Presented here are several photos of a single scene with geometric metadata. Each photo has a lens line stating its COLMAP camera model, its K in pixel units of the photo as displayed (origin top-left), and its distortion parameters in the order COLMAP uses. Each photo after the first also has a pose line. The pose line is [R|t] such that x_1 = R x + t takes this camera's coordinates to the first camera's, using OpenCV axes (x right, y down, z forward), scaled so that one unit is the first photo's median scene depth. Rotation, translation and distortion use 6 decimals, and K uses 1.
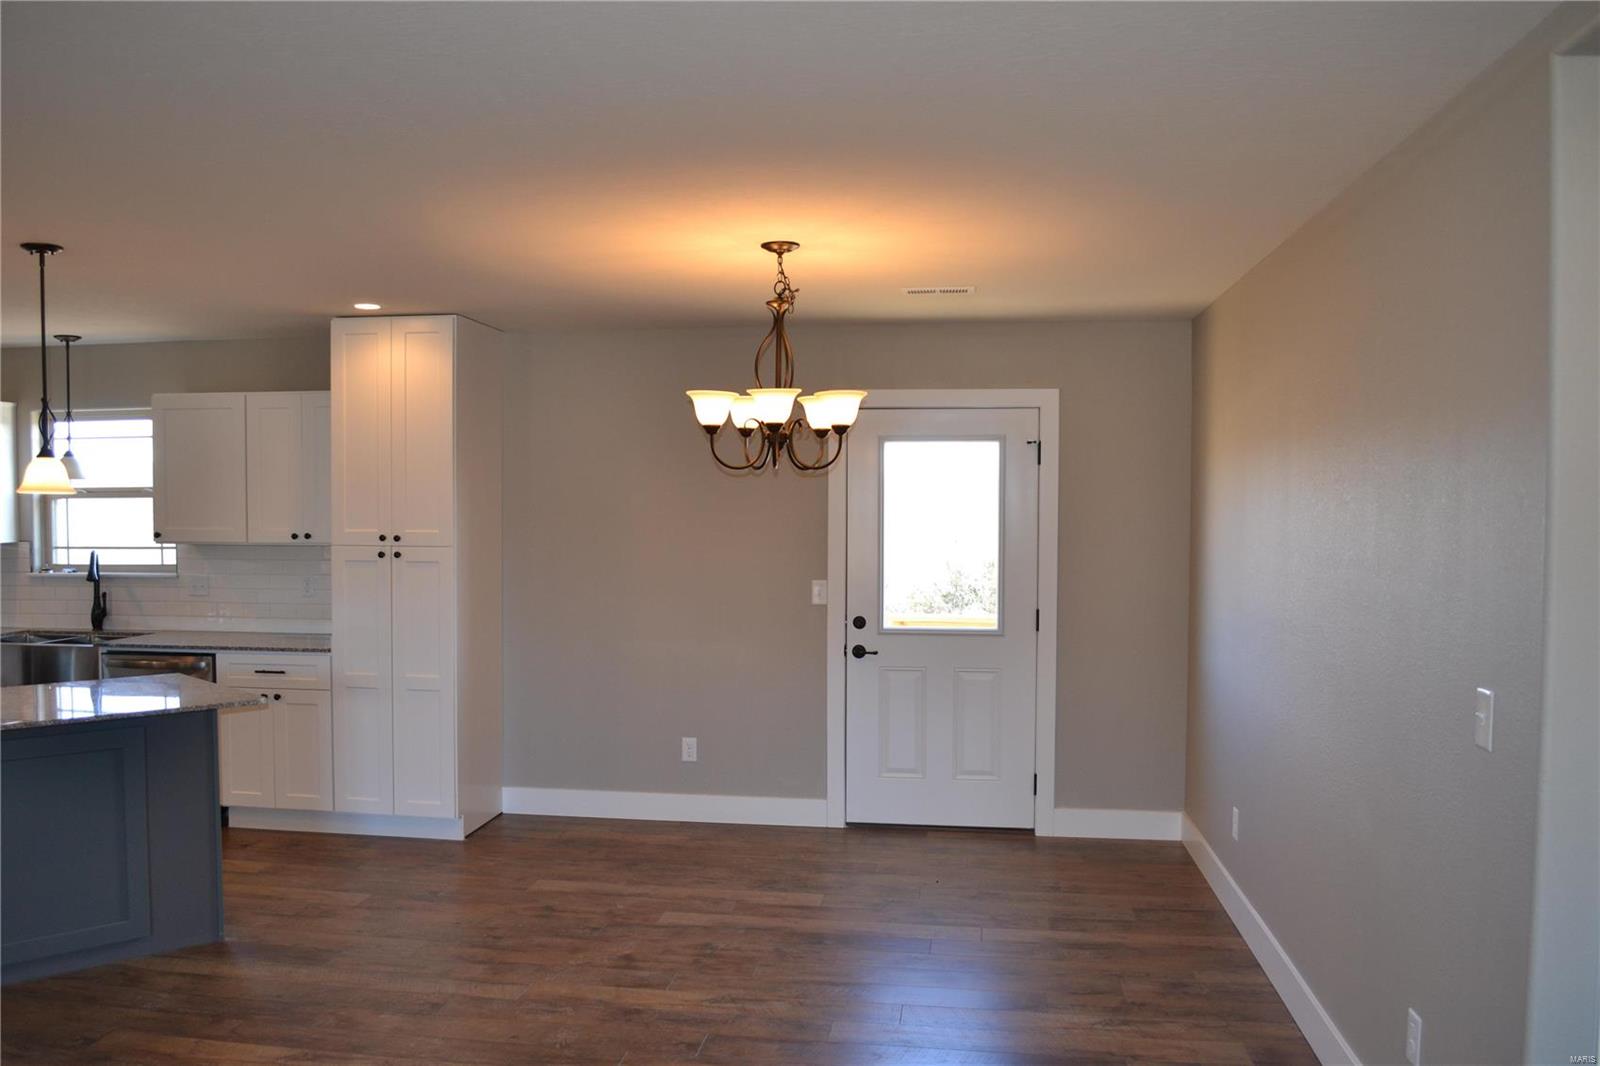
lens RADIAL K [[1273.6, 0, 770.2], [0, 1273.6, 562.9], [0, 0, 1]] dist [-0.081508, 0.012127]
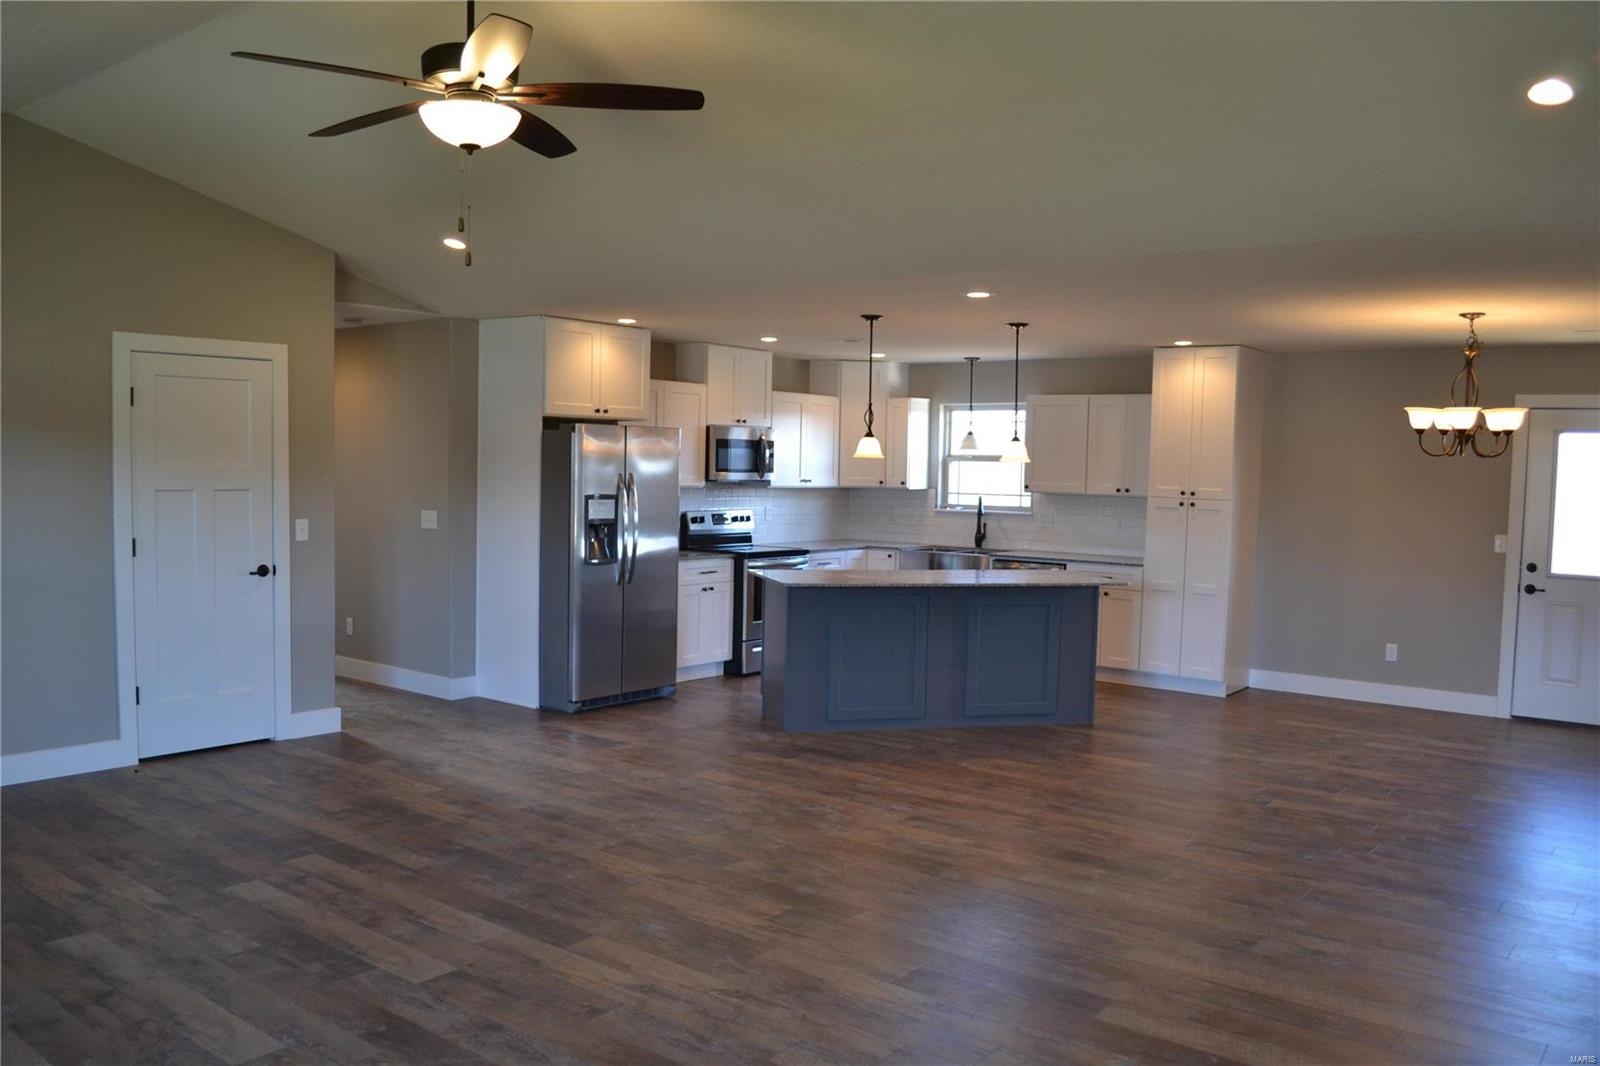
lens RADIAL K [[1273.6, 0, 777.4], [0, 1273.6, 557.3], [0, 0, 1]] dist [-0.081508, 0.012127]
pose [[0.866526, 0.053321, -0.496276, 0.028176], [-0.040742, 0.998516, 0.036145, 0.021645], [0.497466, -0.011101, 0.867412, -0.545727]]
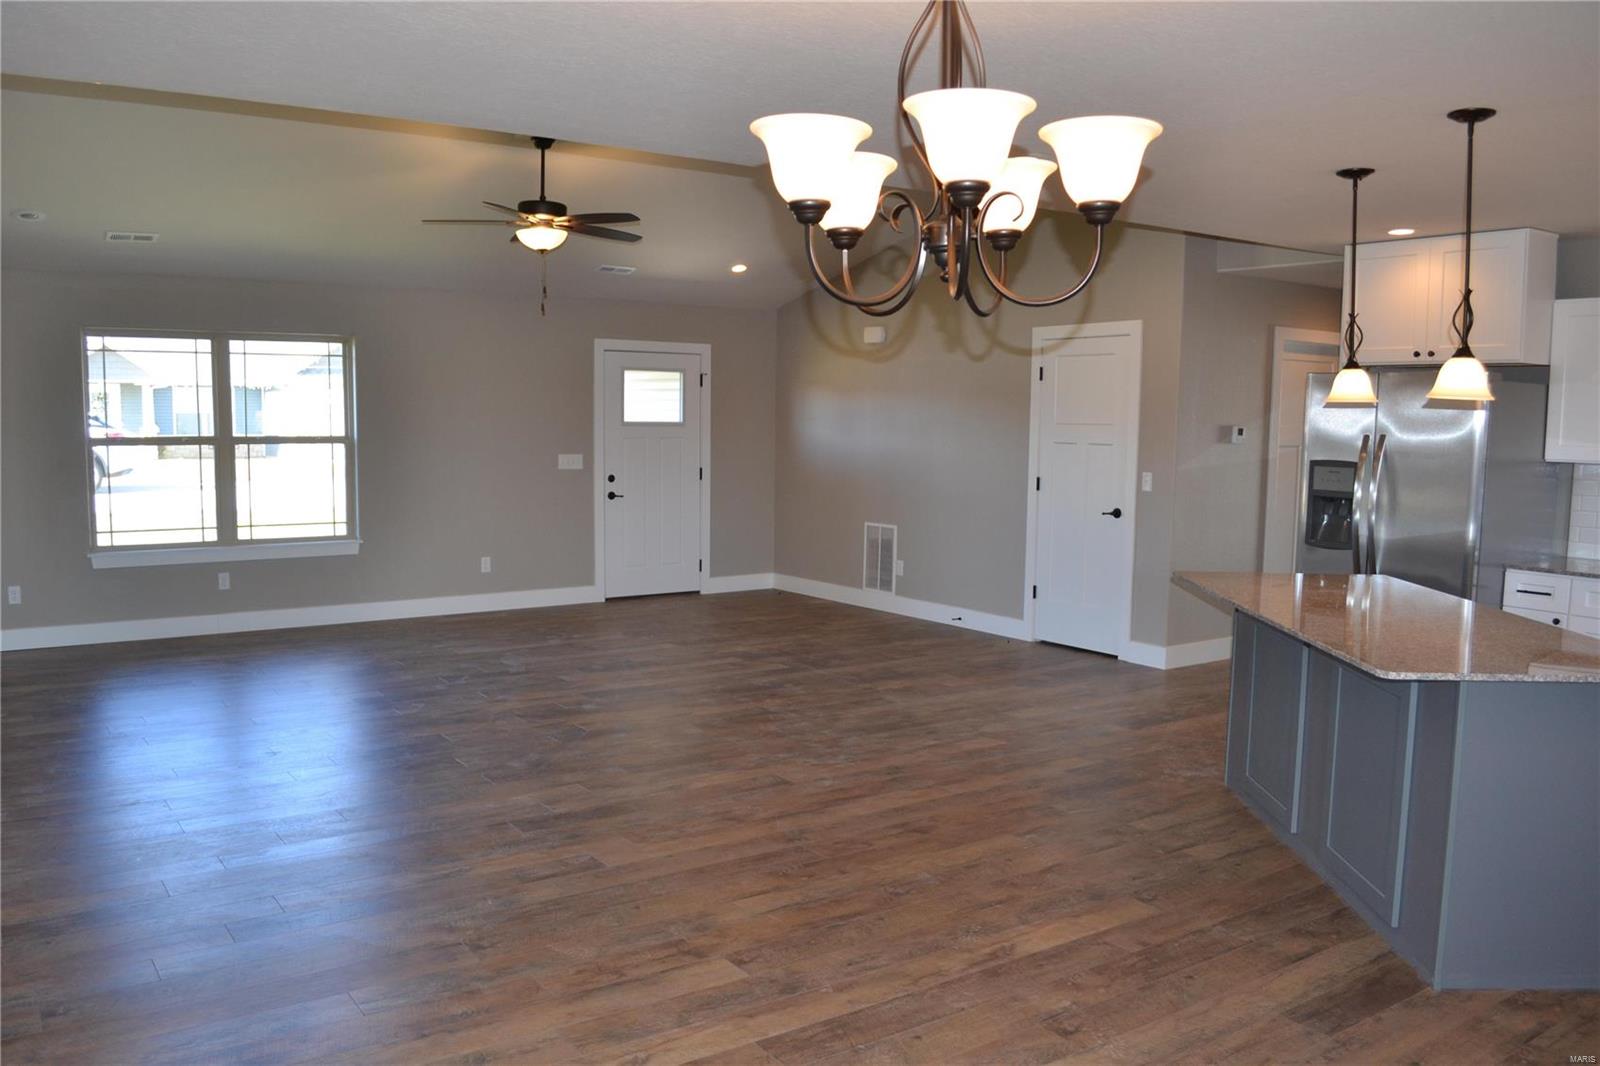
lens RADIAL K [[1273.6, 0, 781.4], [0, 1273.6, 575.9], [0, 0, 1]] dist [-0.081508, 0.012127]
pose [[-0.725282, 0.075892, -0.684256, 0.256736], [-0.041557, 0.987267, 0.153548, -0.033277], [0.687197, 0.139801, -0.712893, 0.921250]]
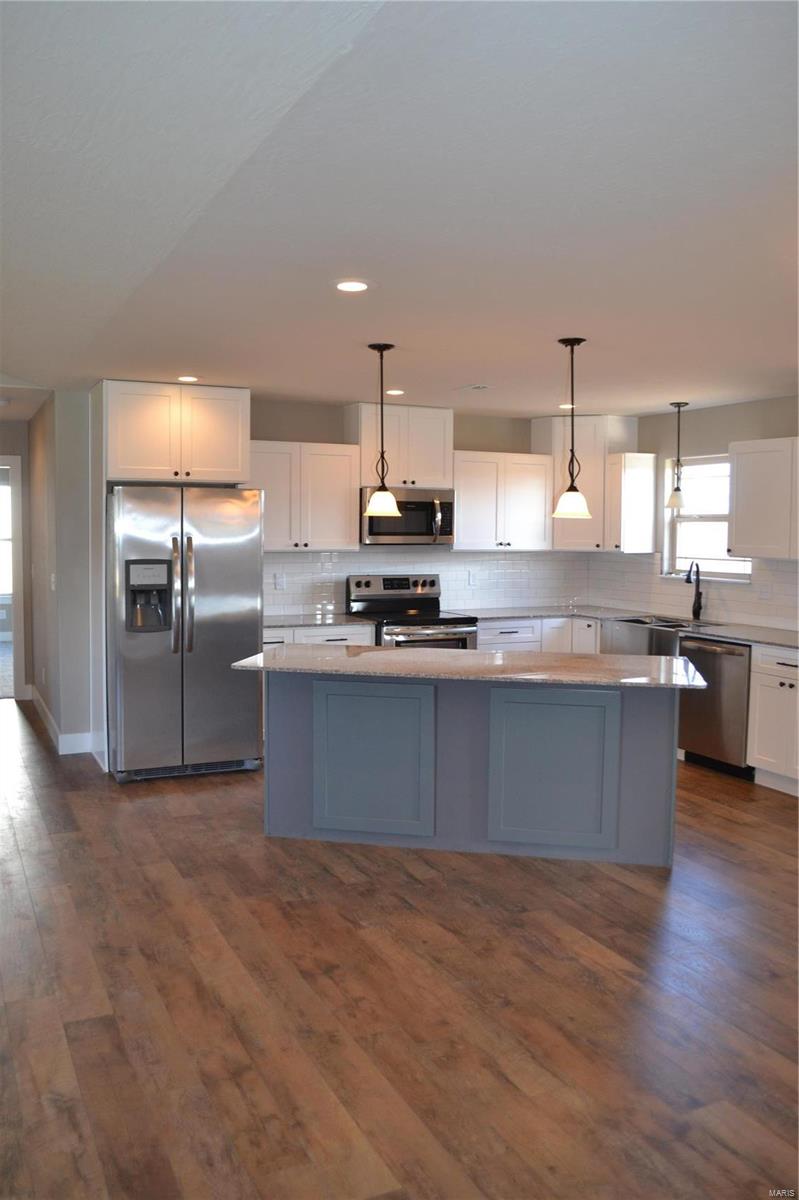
lens RADIAL K [[955.2, 0, 392.8], [0, 955.2, 591.6], [0, 0, 1]] dist [-0.081508, 0.012127]
pose [[0.565805, 0.060919, -0.822286, 0.133805], [-0.043727, 0.998081, 0.043854, -0.007855], [0.823379, 0.011143, 0.567383, 0.158062]]
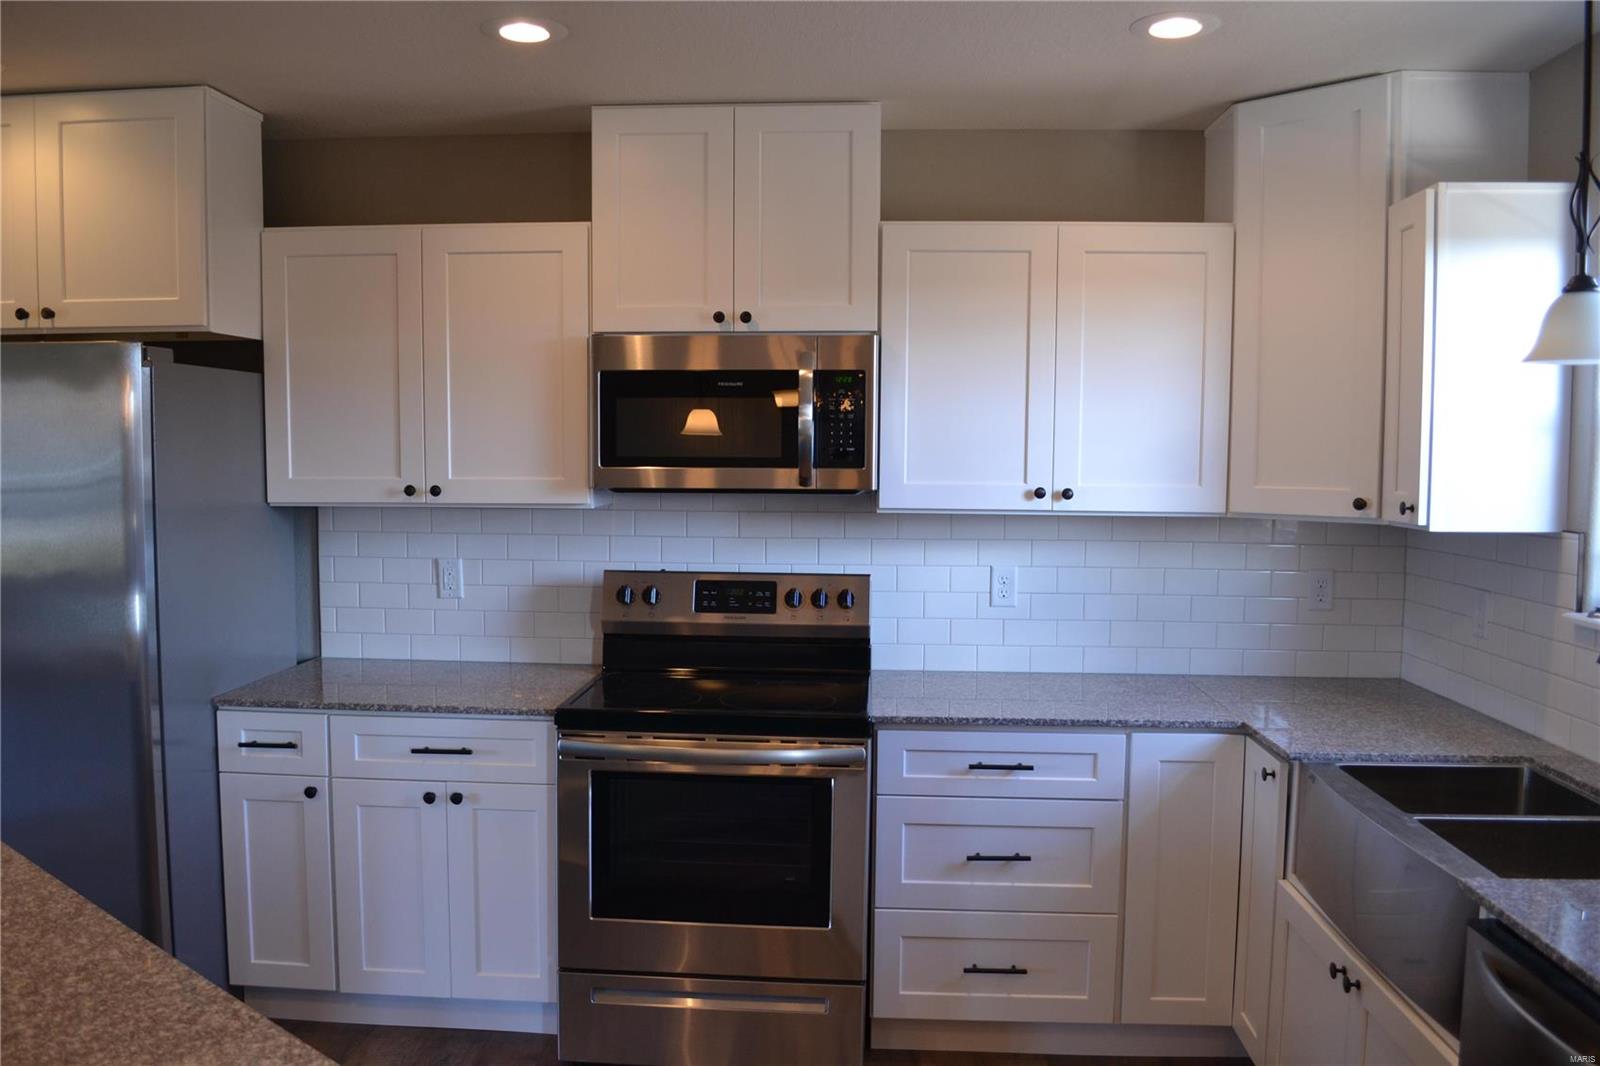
lens RADIAL K [[1273.6, 0, 781.0], [0, 1273.6, 559.7], [0, 0, 1]] dist [-0.081508, 0.012127]
pose [[0.078856, 0.087810, -0.993011, -0.262249], [-0.049149, 0.995244, 0.084105, -0.033290], [0.995674, 0.042174, 0.082797, 0.814249]]
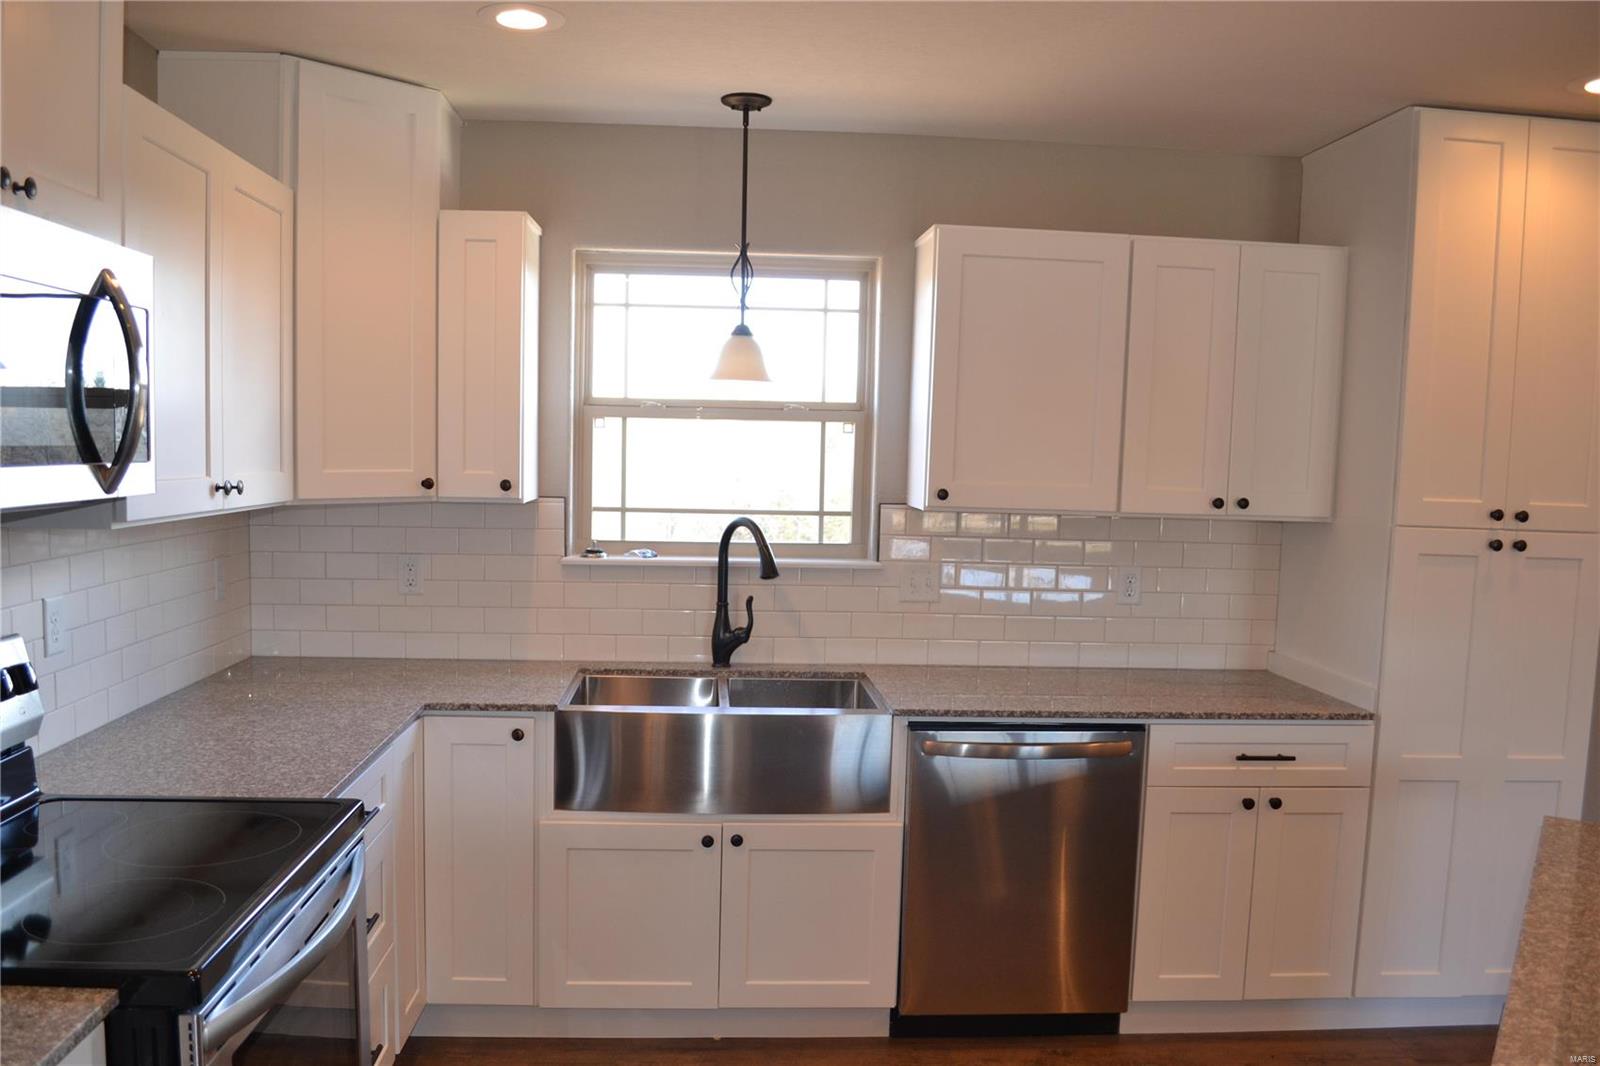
lens RADIAL K [[1273.6, 0, 779.5], [0, 1273.6, 572.5], [0, 0, 1]] dist [-0.081508, 0.012127]
pose [[0.977605, 0.003737, 0.210415, -0.707004], [-0.015811, 0.998321, 0.055731, -0.019284], [-0.209854, -0.057810, 0.976022, 0.515710]]
